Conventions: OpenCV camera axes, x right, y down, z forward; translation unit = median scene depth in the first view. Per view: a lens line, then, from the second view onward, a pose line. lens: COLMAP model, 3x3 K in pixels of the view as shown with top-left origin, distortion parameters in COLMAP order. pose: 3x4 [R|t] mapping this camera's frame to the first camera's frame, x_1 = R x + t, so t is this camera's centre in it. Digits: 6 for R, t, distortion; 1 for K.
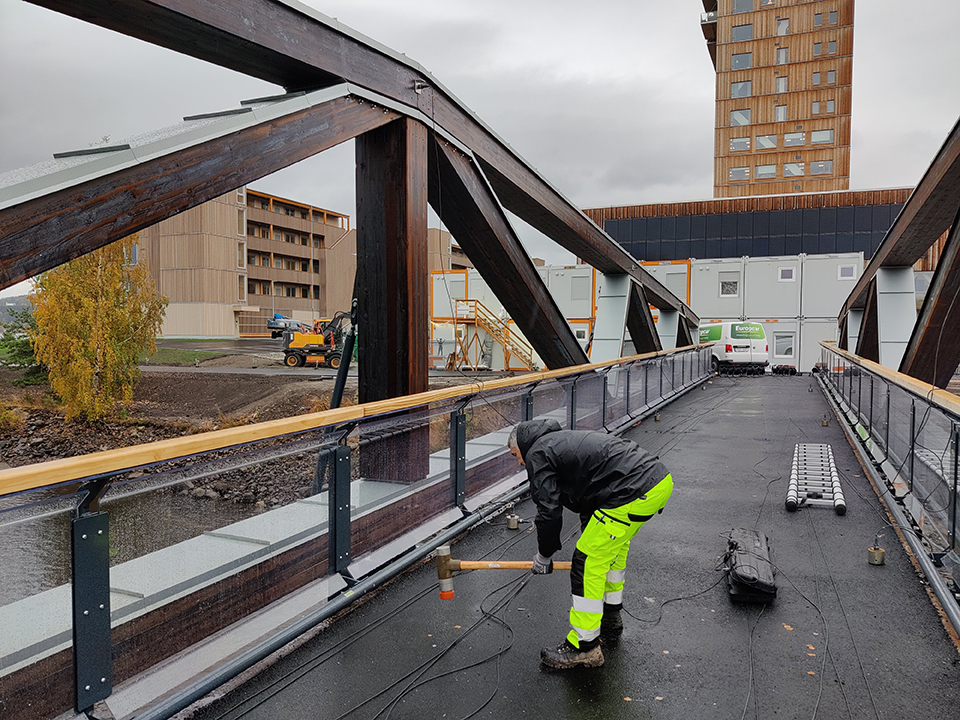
lens RADIAL K [[759.4, 0, 480.0], [0, 759.4, 360.0], [0, 0, 1]] dist [0.004021, -0.007325]
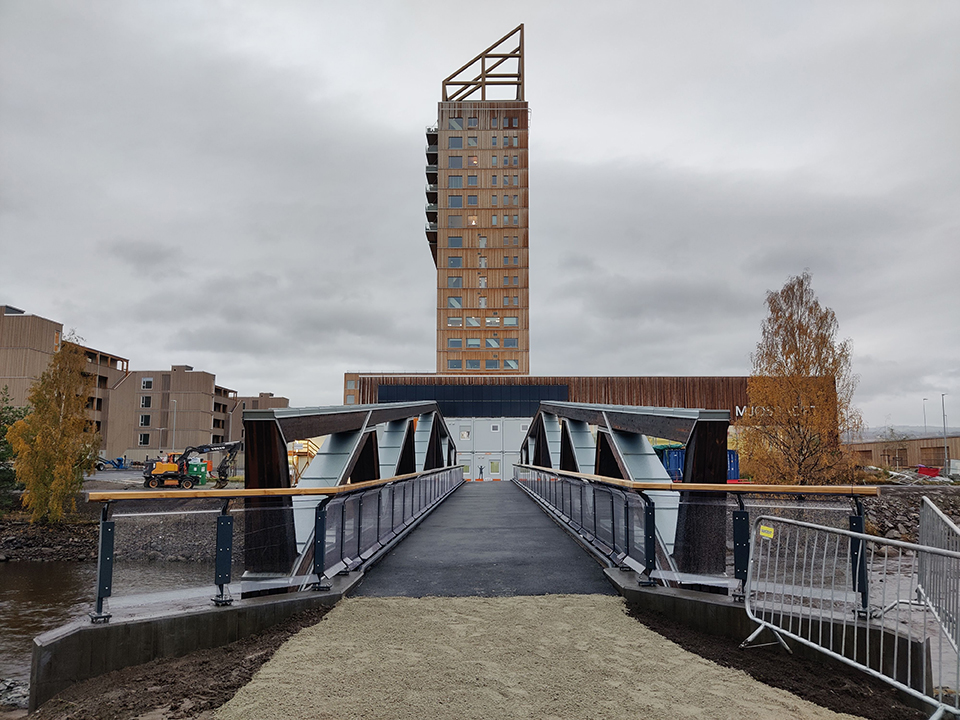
lens RADIAL K [[759.4, 0, 480.0], [0, 759.4, 360.0], [0, 0, 1]] dist [0.004021, -0.007325]
pose [[0.929483, 0.046068, 0.365977, -0.109978], [0.018187, 0.985240, -0.170208, 0.012830], [-0.368417, 0.164862, 0.914926, -0.246007]]
